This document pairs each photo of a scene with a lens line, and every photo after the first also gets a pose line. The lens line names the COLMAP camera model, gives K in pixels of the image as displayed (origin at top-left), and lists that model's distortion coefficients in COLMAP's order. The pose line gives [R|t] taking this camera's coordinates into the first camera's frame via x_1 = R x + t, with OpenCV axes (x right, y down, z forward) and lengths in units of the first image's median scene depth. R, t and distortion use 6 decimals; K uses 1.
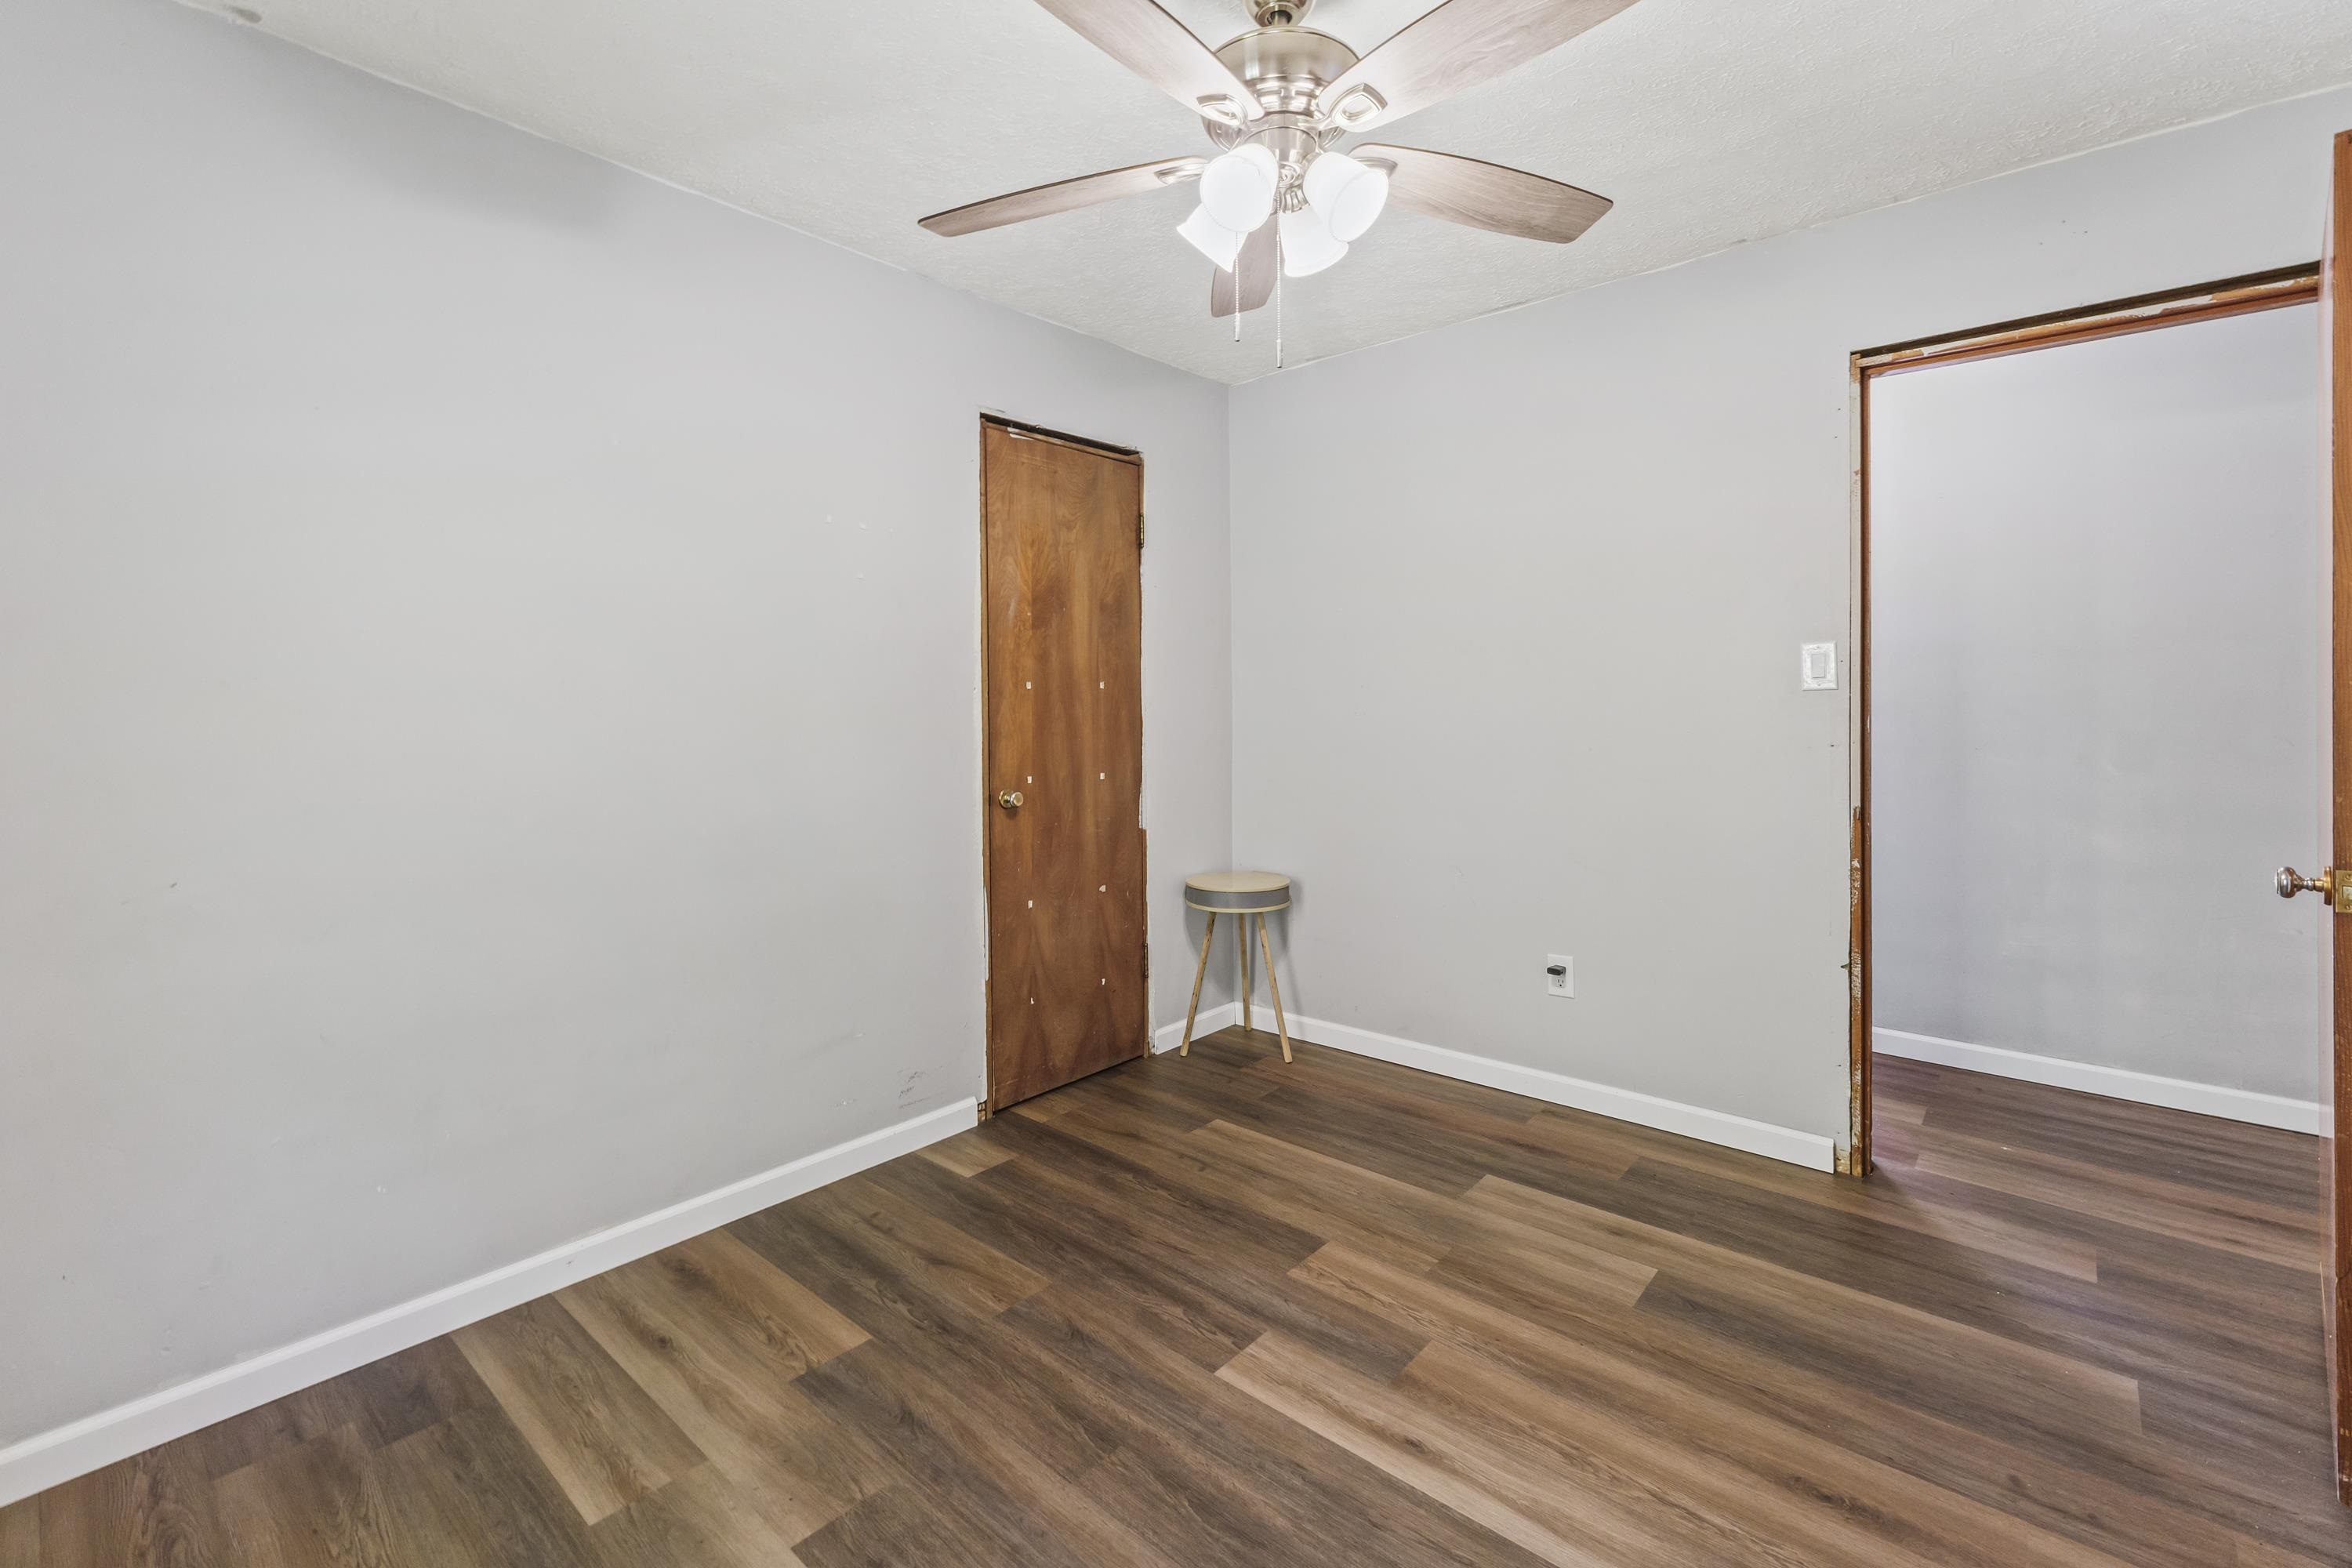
lens RADIAL K [[1022.5, 0, 1174.1], [0, 1022.5, 738.7], [0, 0, 1]] dist [0.000884, 0.000122]
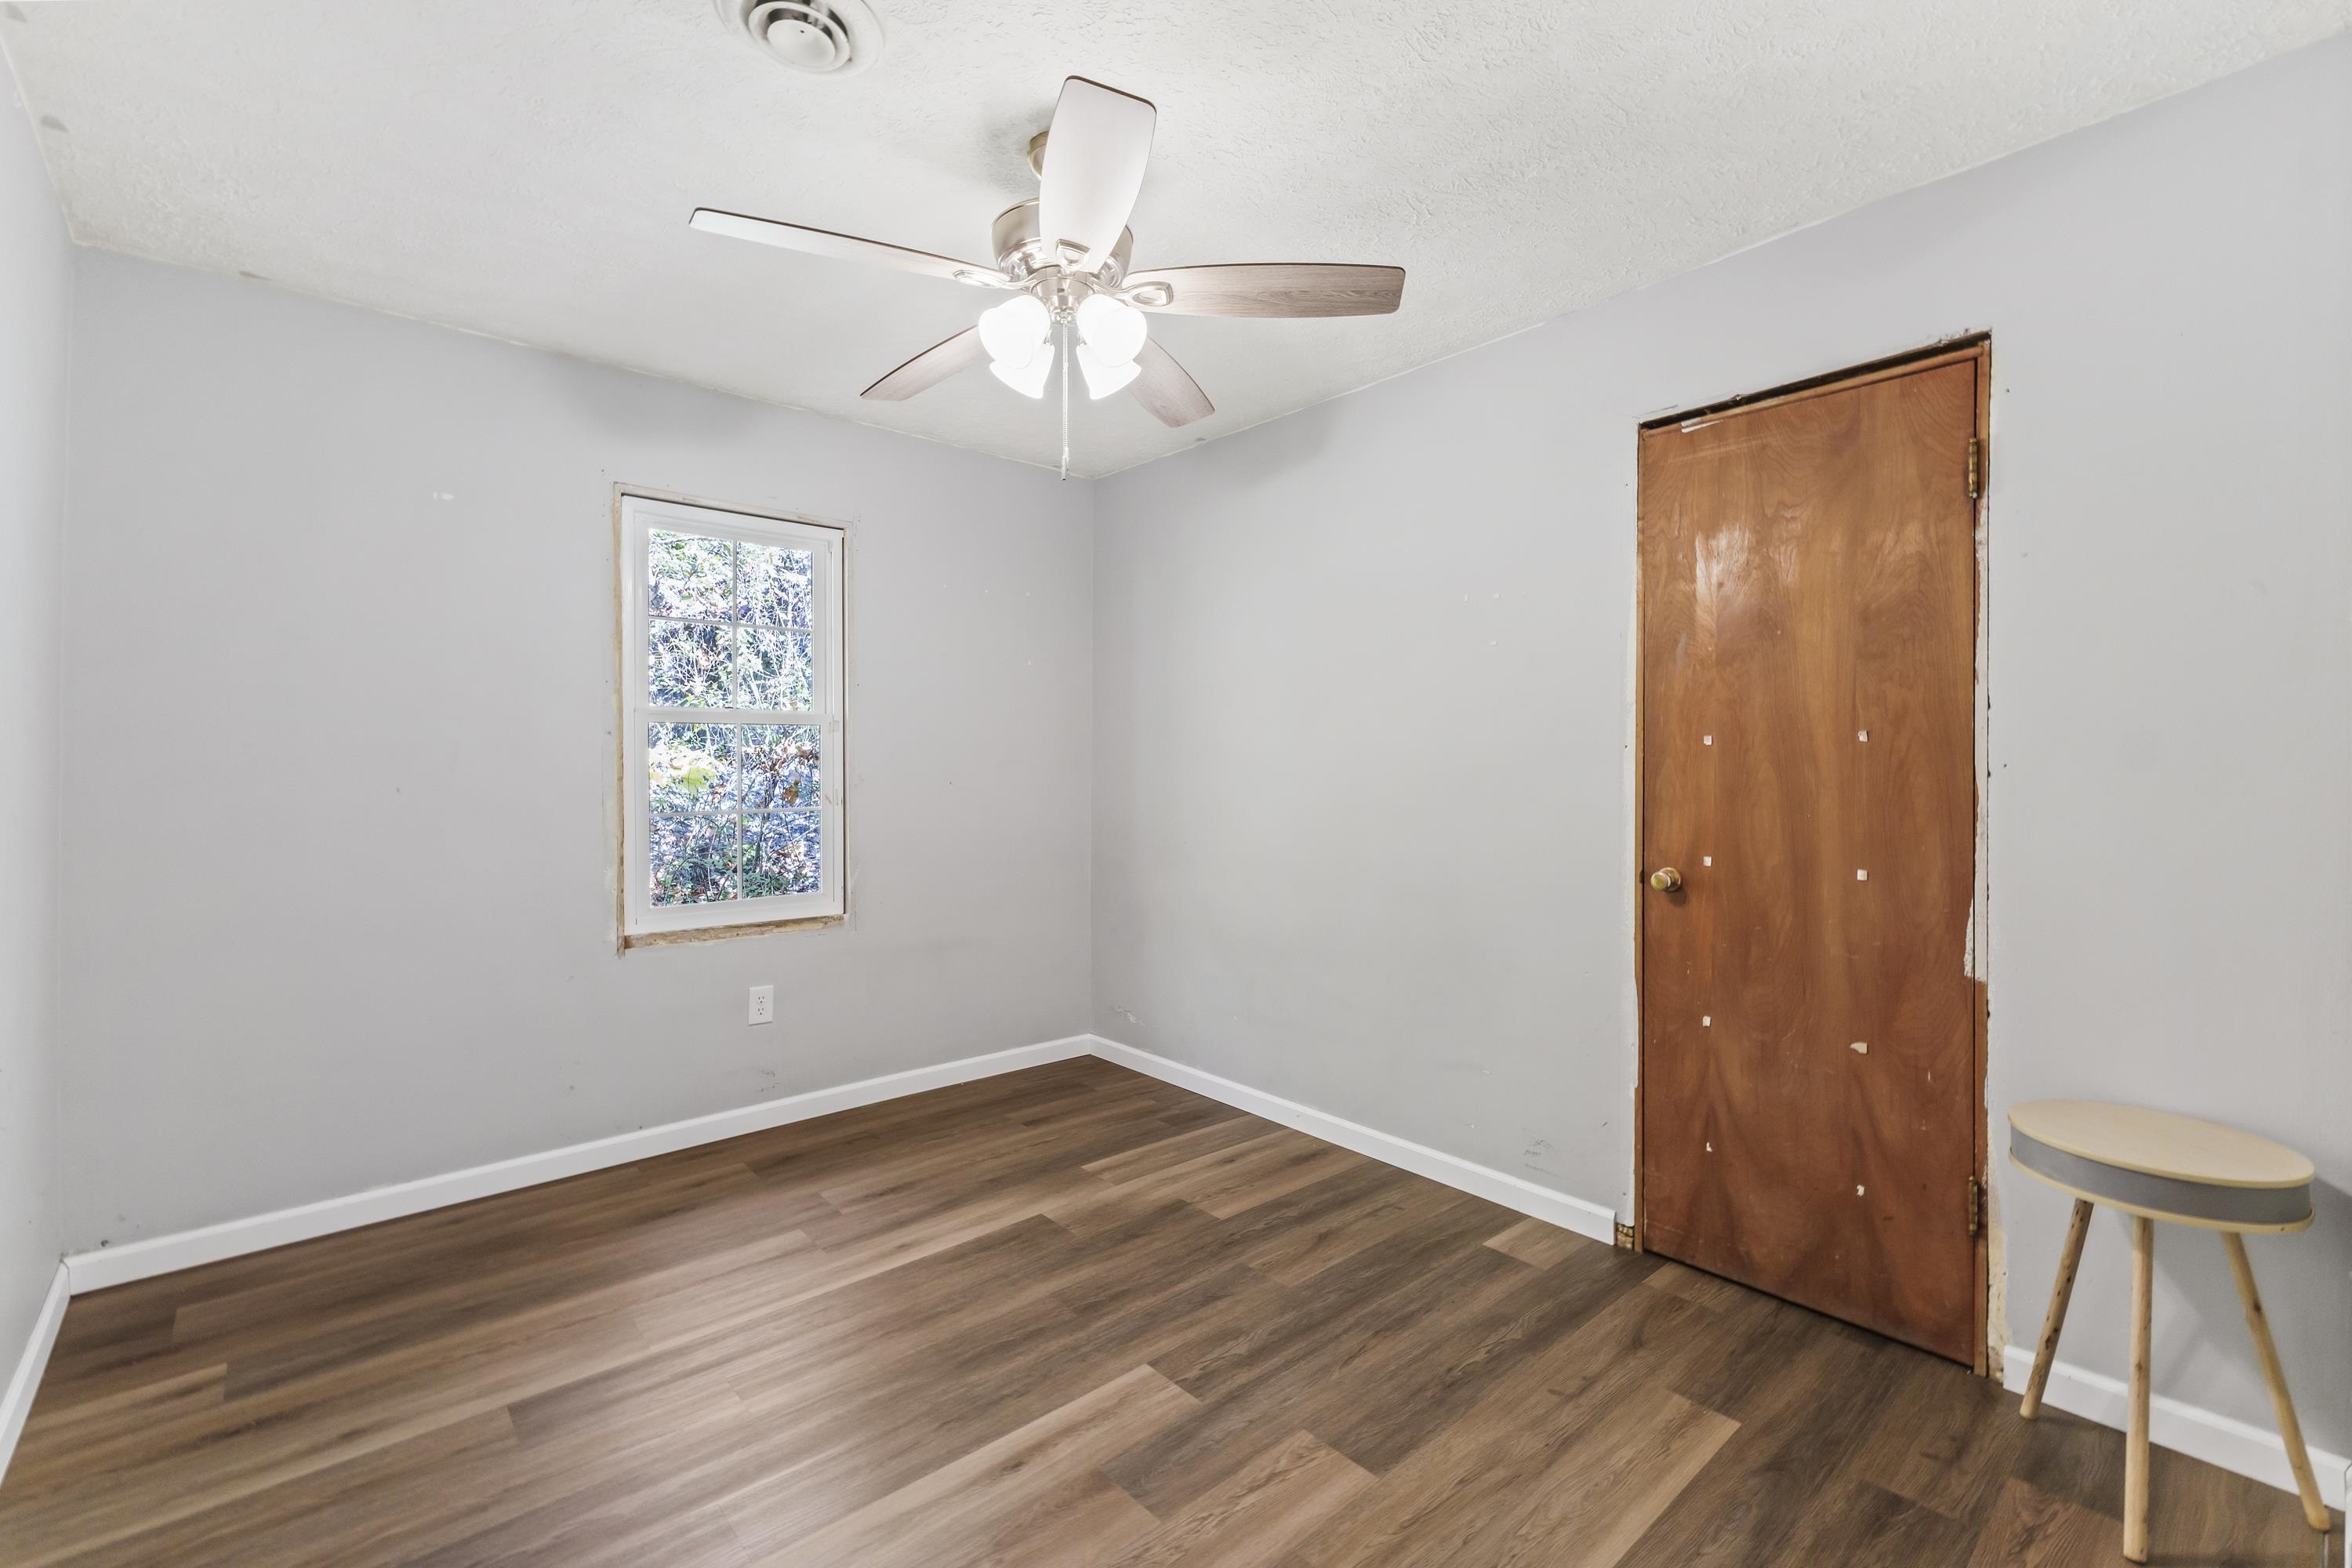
lens RADIAL K [[997.2, 0, 1166.1], [0, 997.2, 787.9], [0, 0, 1]] dist [0.001522, 0.000614]
pose [[-0.130475, 0.032365, -0.990923, 0.774465], [-0.031913, 0.998812, 0.036825, -0.035576], [0.990938, 0.036428, -0.129287, 0.803764]]
